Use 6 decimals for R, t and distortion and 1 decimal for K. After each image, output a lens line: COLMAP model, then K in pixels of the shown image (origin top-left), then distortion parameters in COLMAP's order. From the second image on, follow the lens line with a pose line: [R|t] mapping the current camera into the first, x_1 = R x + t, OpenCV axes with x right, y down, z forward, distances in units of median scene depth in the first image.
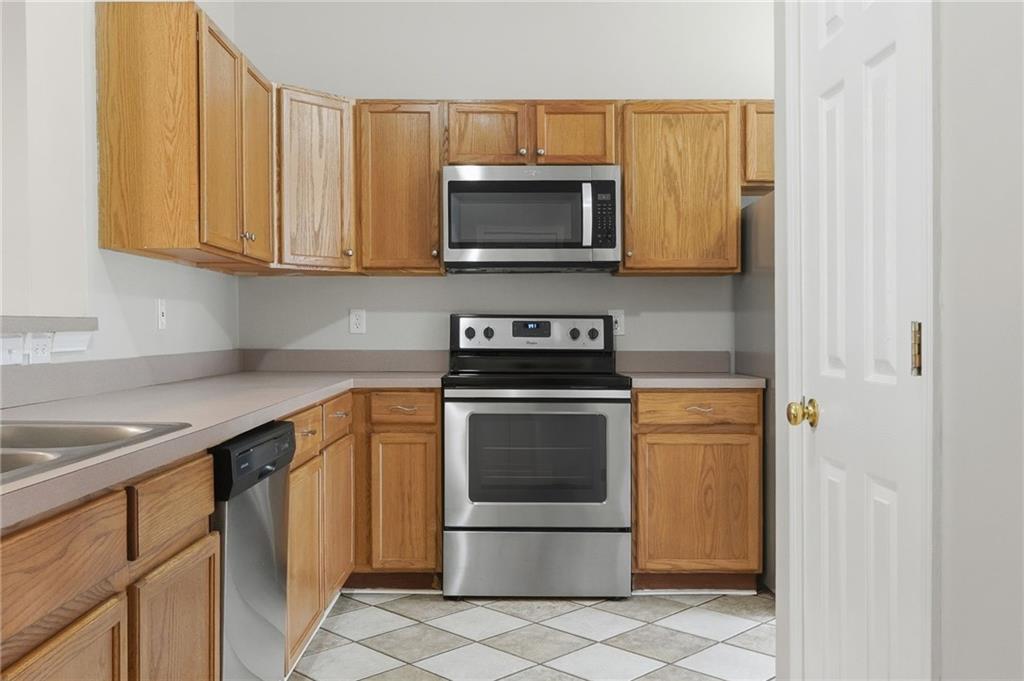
lens RADIAL K [[945.9, 0, 512.0], [0, 945.9, 340.5], [0, 0, 1]] dist [-0.002587, 0.000110]
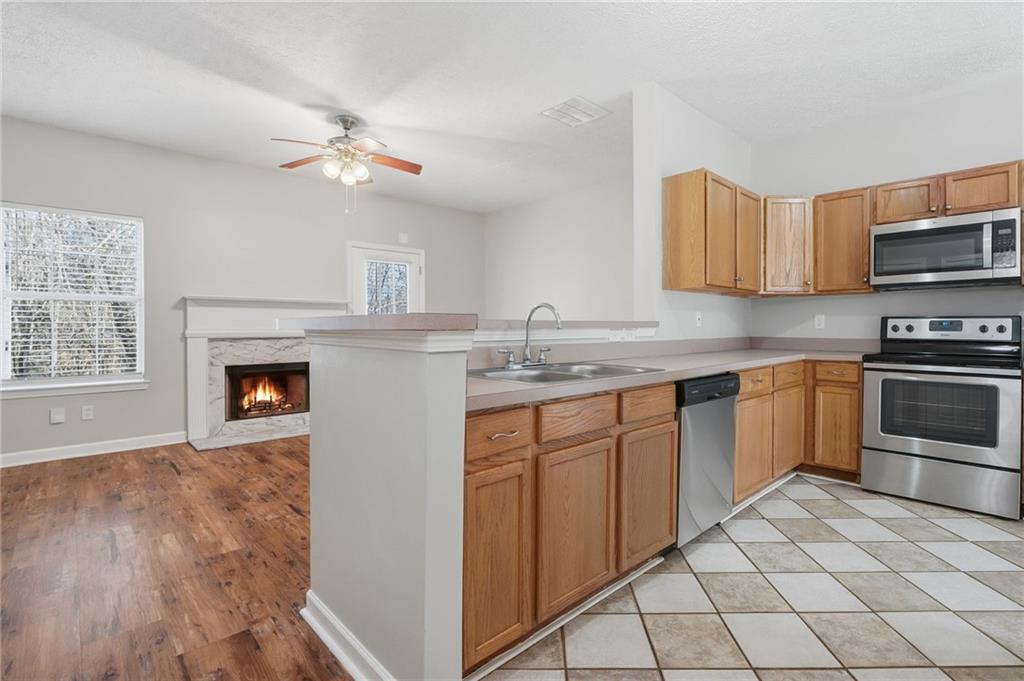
lens RADIAL K [[481.7, 0, 529.0], [0, 481.7, 326.0], [0, 0, 1]] dist [-0.001920, -0.000267]
pose [[0.697573, -0.002977, -0.716508, 0.115668], [-0.007004, 0.999915, -0.010974, 0.001248], [0.716480, 0.012674, 0.697493, -0.001814]]
